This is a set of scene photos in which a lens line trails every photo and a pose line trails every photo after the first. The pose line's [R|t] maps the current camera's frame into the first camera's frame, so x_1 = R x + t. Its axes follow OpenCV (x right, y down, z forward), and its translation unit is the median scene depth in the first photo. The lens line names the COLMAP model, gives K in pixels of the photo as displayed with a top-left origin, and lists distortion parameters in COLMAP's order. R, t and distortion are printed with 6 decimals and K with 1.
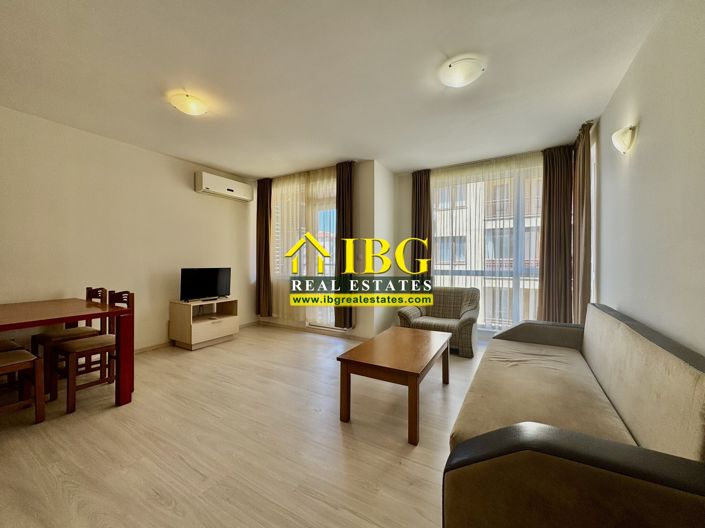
lens RADIAL K [[282.0, 0, 353.7], [0, 282.0, 263.3], [0, 0, 1]] dist [-0.002092, -0.000159]
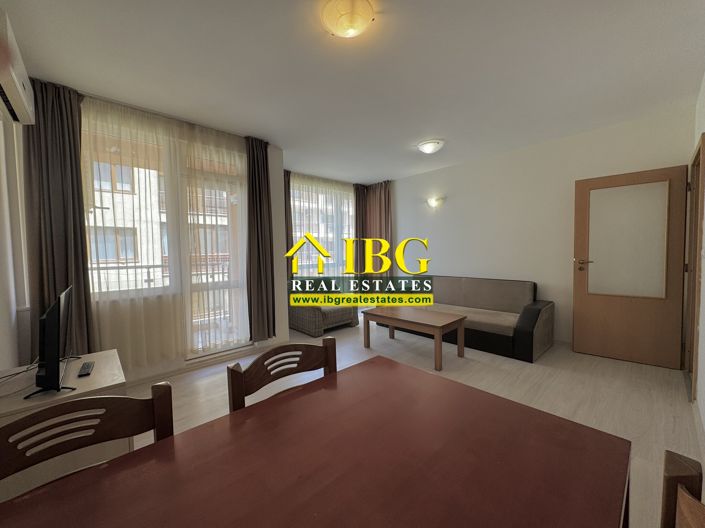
lens RADIAL K [[282.0, 0, 353.7], [0, 282.0, 263.3], [0, 0, 1]] dist [-0.002092, -0.000159]
pose [[0.285047, -0.046316, 0.957394, -0.736245], [0.028840, 0.998794, 0.039733, -0.023642], [-0.958080, 0.016285, 0.286039, 0.496551]]
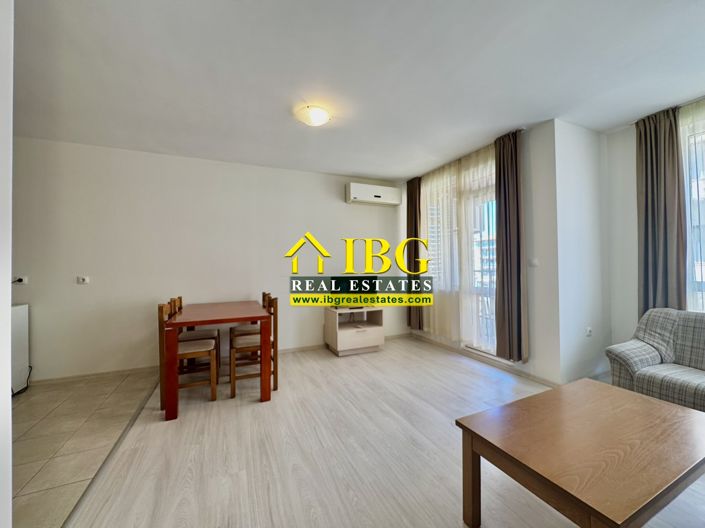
lens RADIAL K [[282.0, 0, 353.7], [0, 282.0, 263.3], [0, 0, 1]] dist [-0.002092, -0.000159]
pose [[0.809308, -0.017290, -0.587130, 0.071252], [0.007972, 0.999798, -0.018455, -0.010334], [0.587331, 0.010255, 0.809282, 0.169299]]
